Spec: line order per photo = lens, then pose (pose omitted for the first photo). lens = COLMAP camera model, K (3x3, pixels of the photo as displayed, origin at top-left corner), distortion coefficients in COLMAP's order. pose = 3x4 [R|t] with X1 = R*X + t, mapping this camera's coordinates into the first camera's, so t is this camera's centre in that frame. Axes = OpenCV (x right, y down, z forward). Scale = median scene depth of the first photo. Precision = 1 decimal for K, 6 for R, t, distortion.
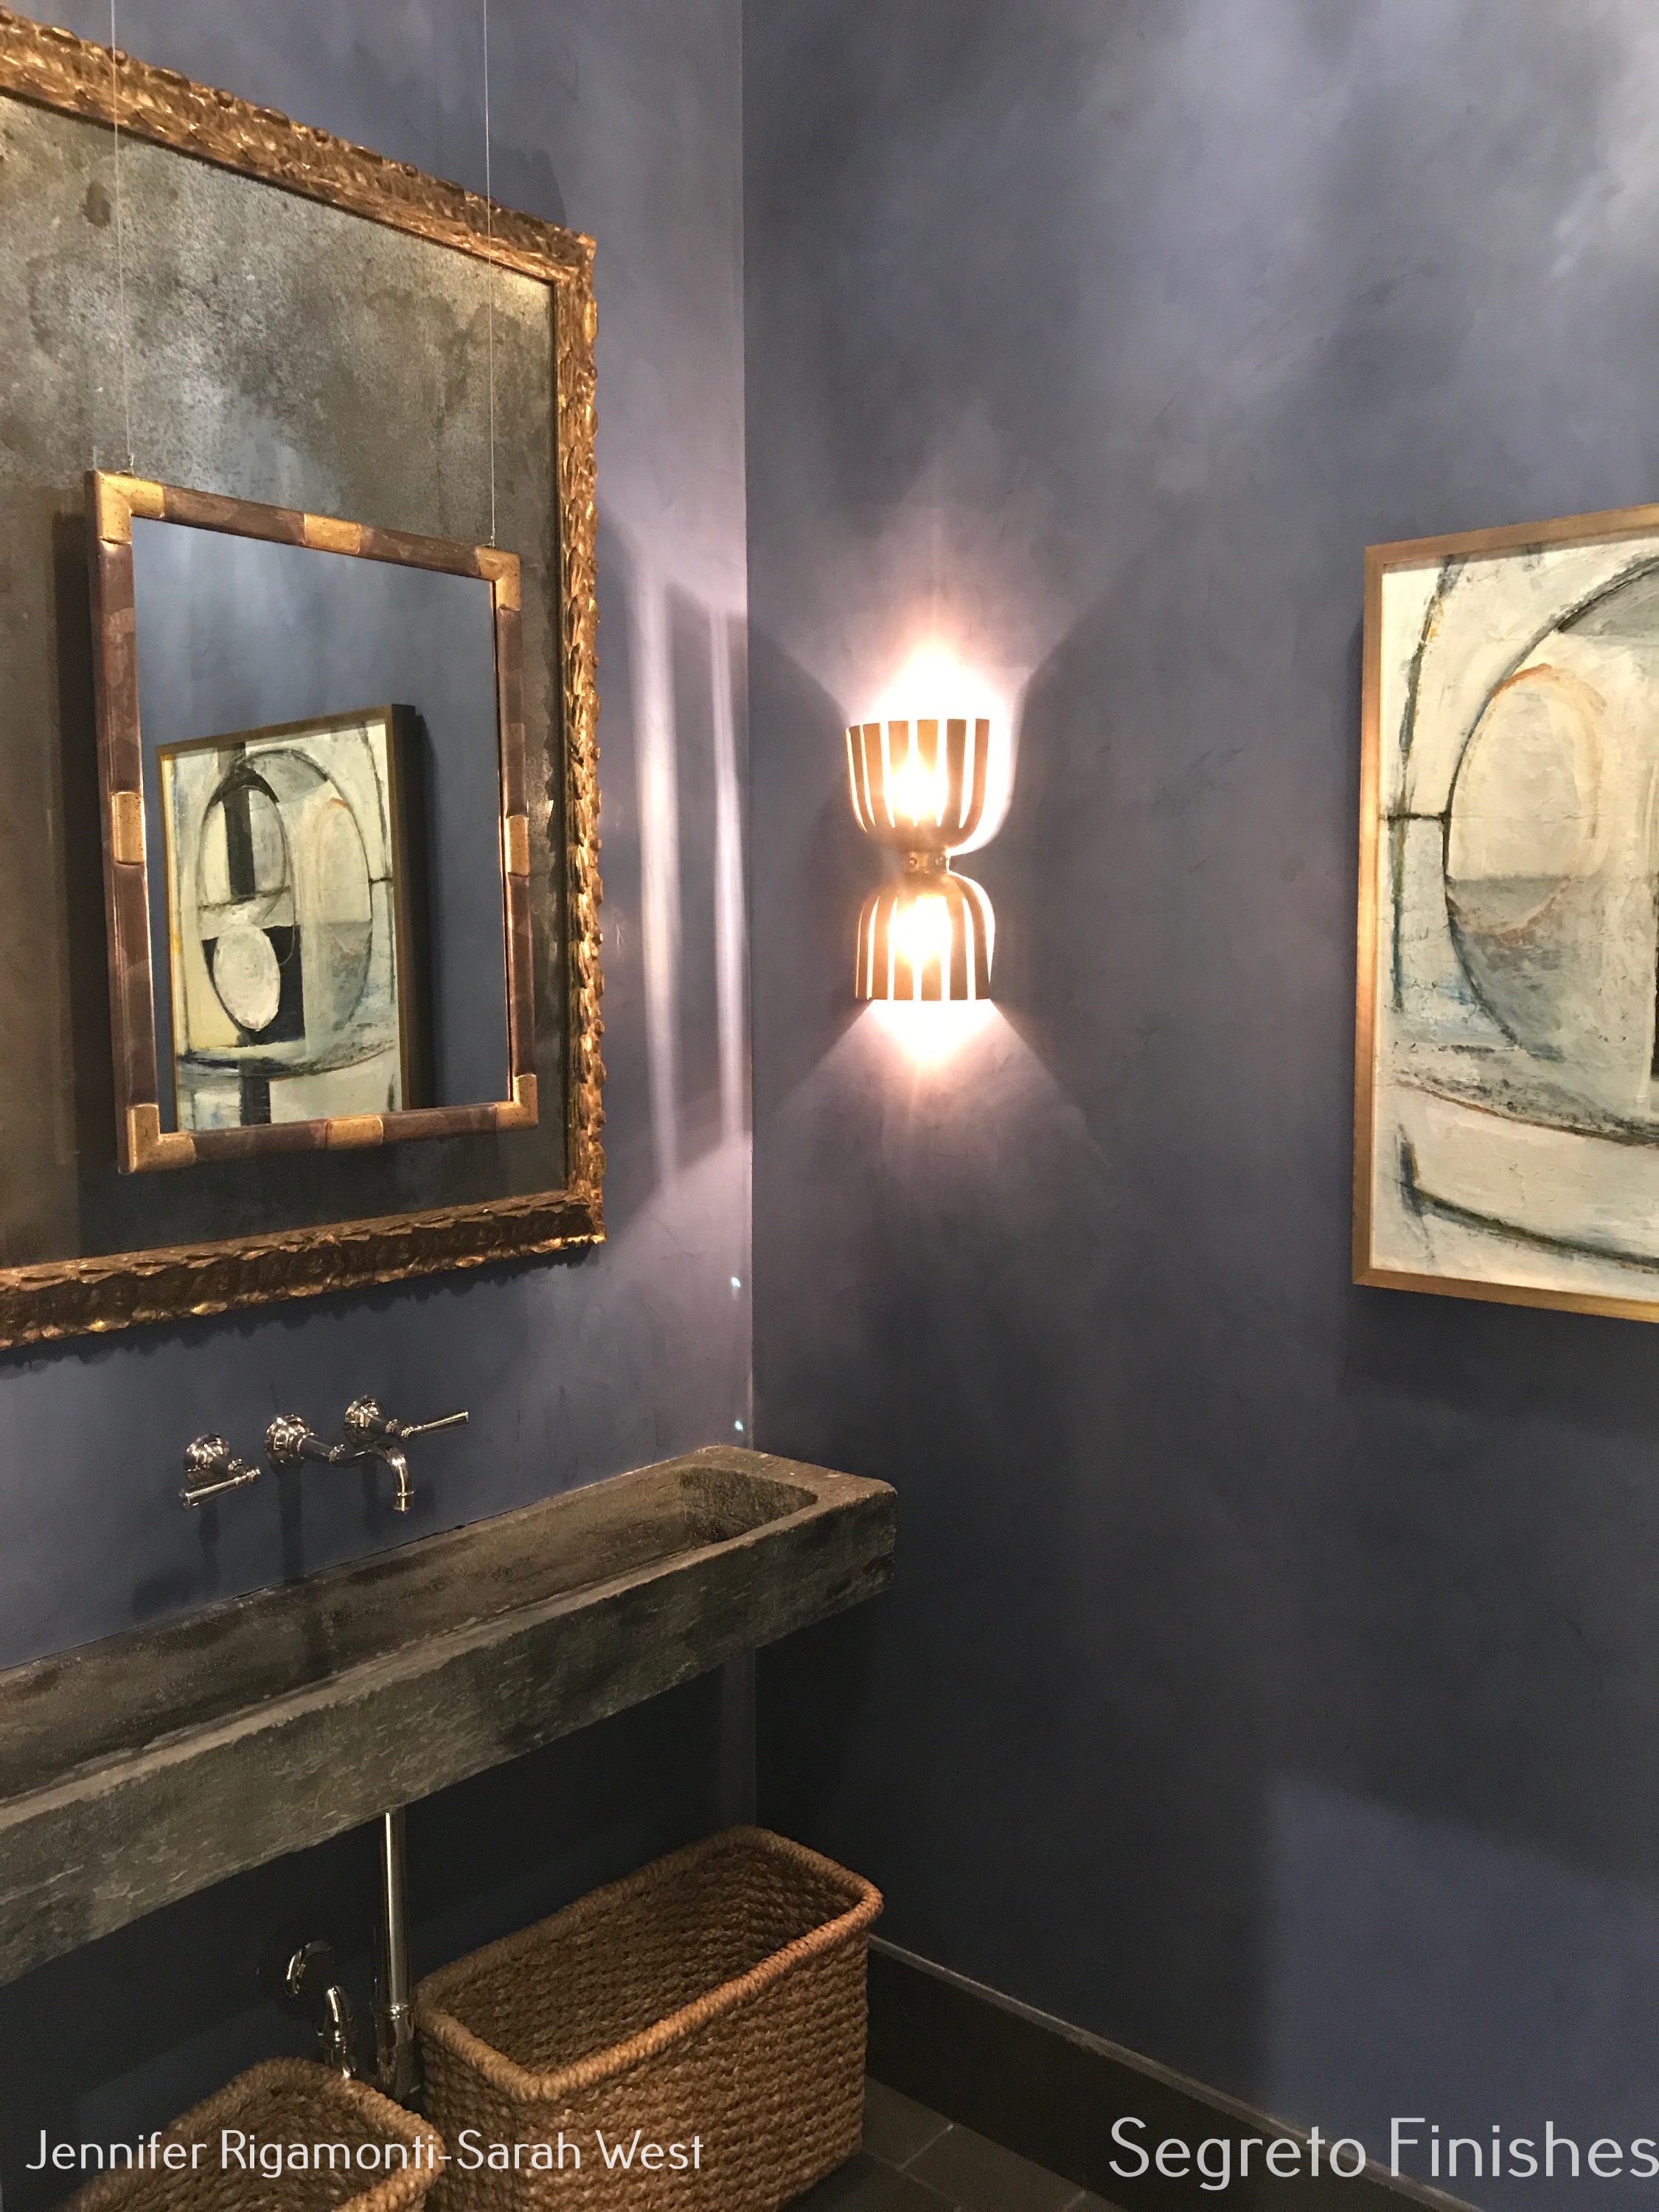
lens RADIAL K [[1801.4, 0, 826.2], [0, 1801.4, 1098.2], [0, 0, 1]] dist [0.039639, -0.070280]
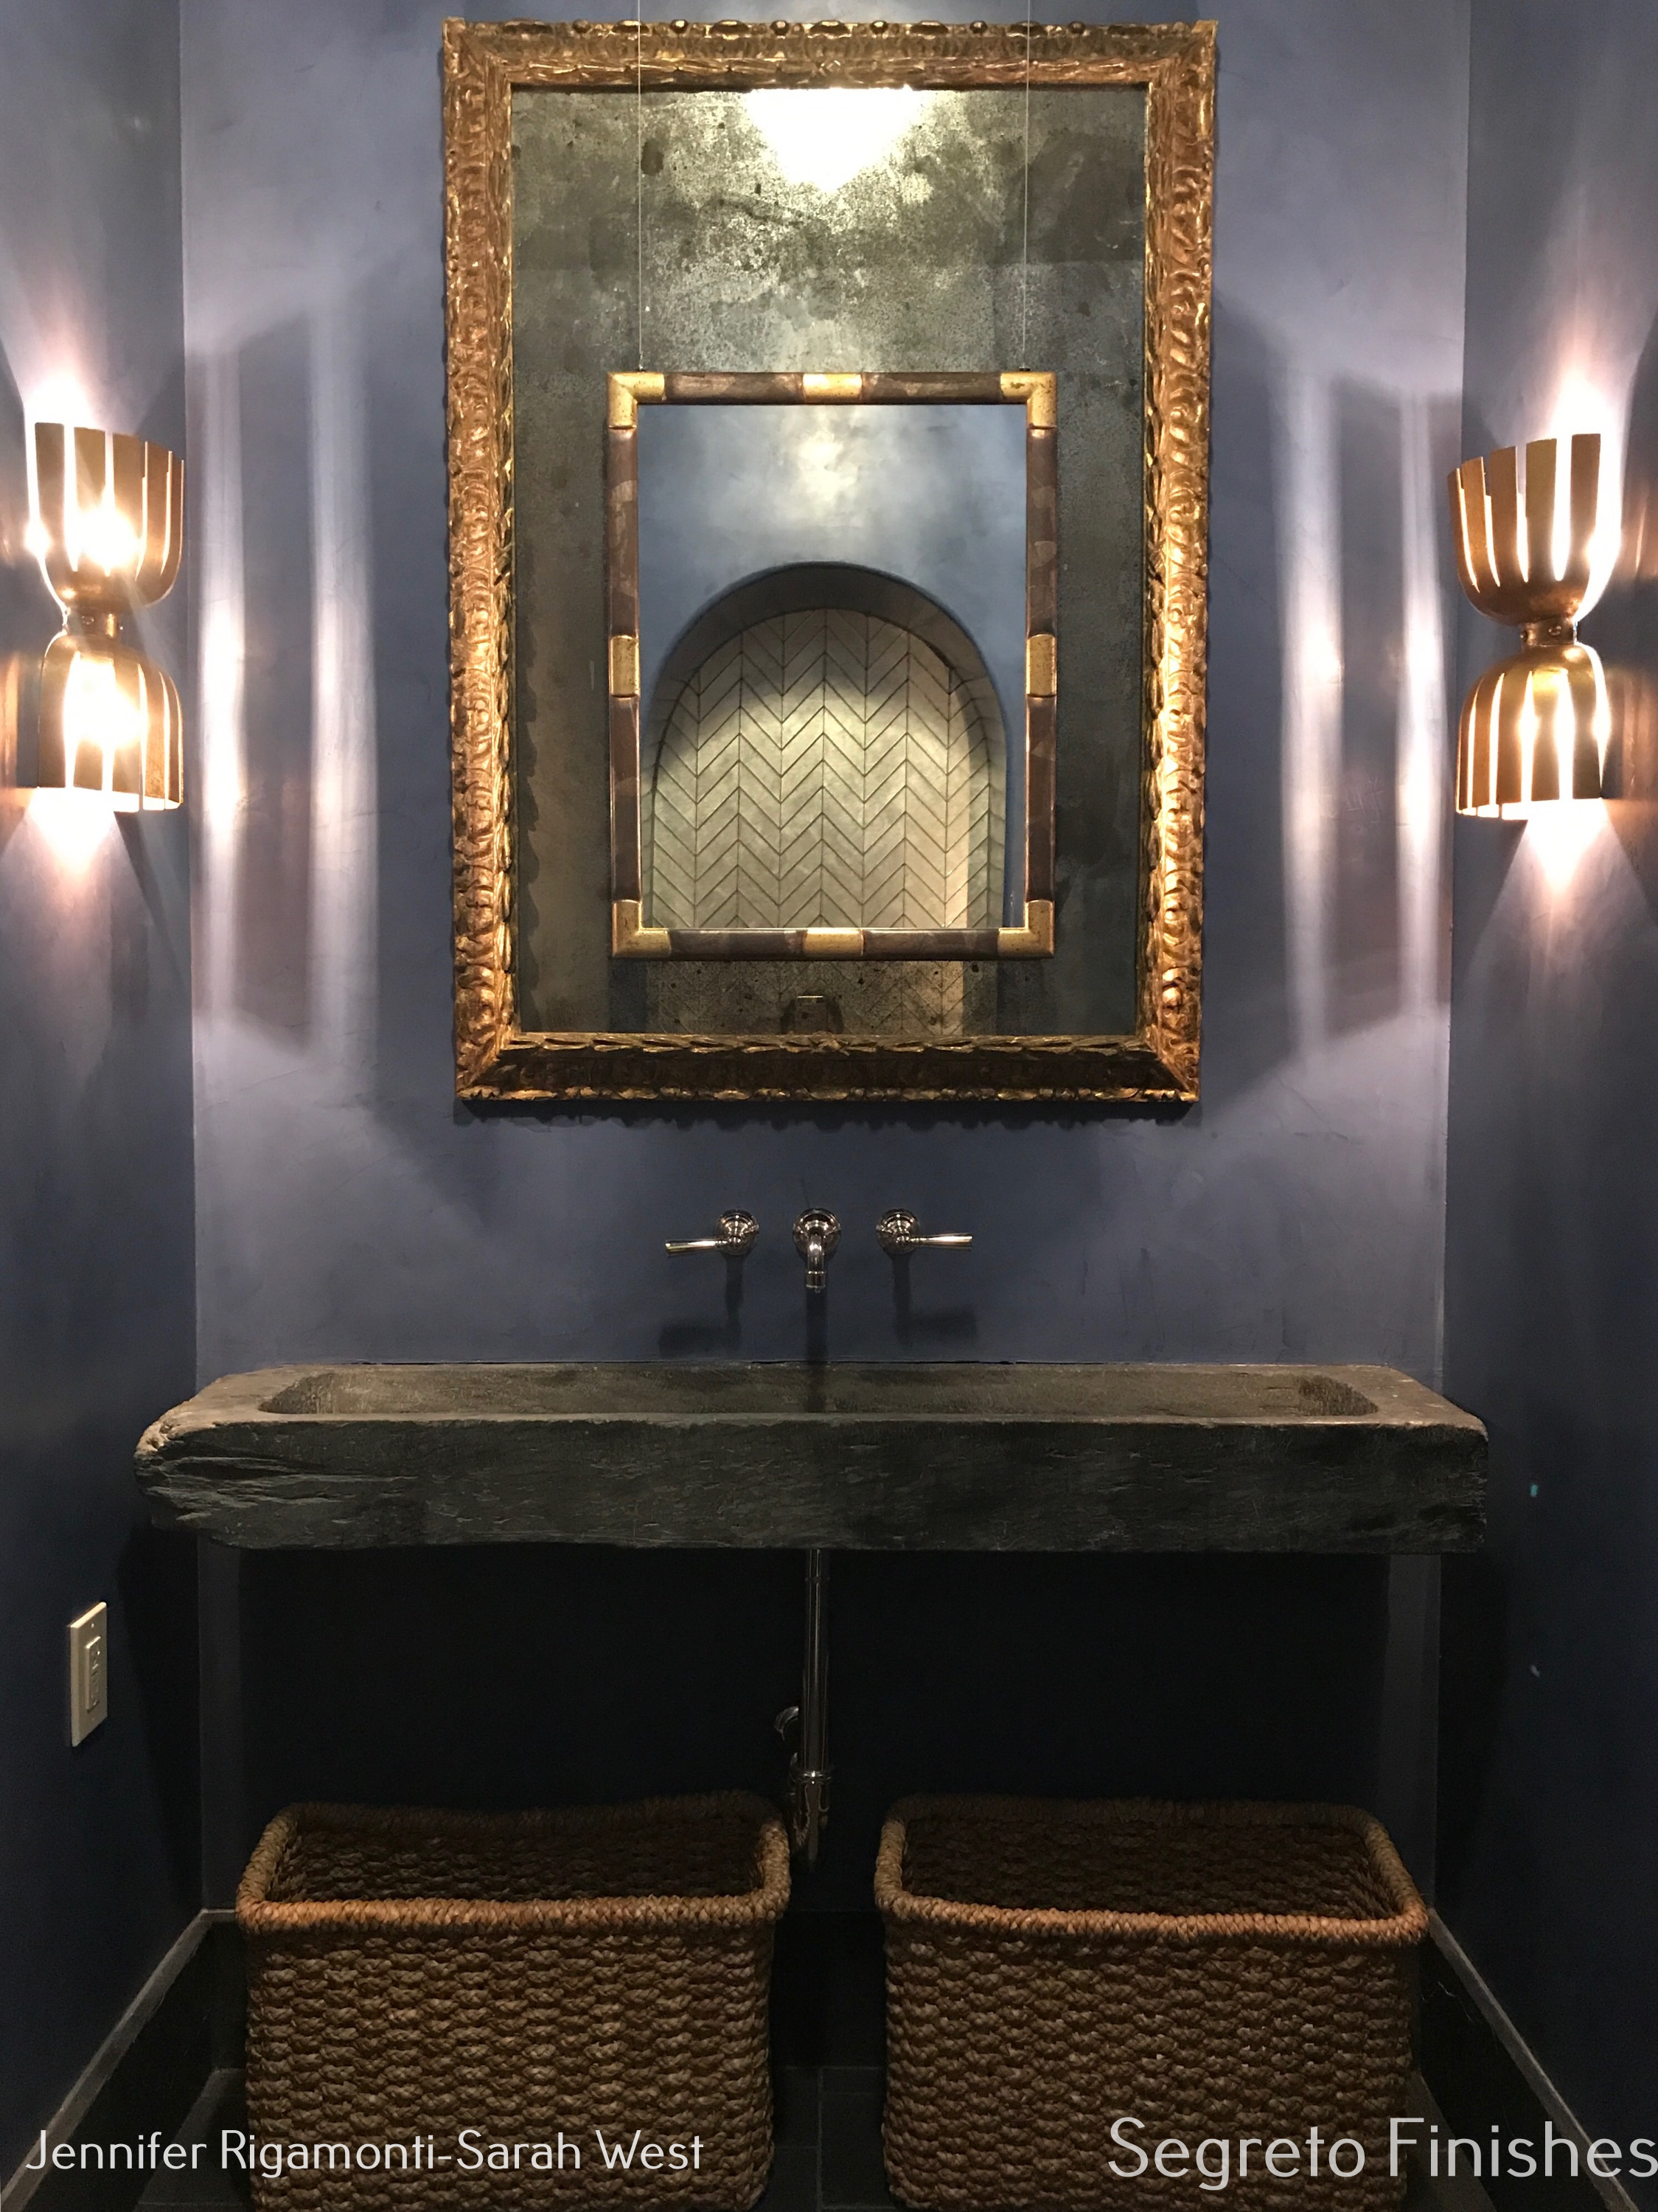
lens RADIAL K [[1801.3, 0, 824.4], [0, 1801.3, 1092.1], [0, 0, 1]] dist [0.039639, -0.070280]
pose [[0.645459, 0.040331, -0.762729, 0.472924], [-0.071415, 0.997417, -0.007694, 0.099388], [0.760449, 0.059436, 0.646672, 0.262740]]
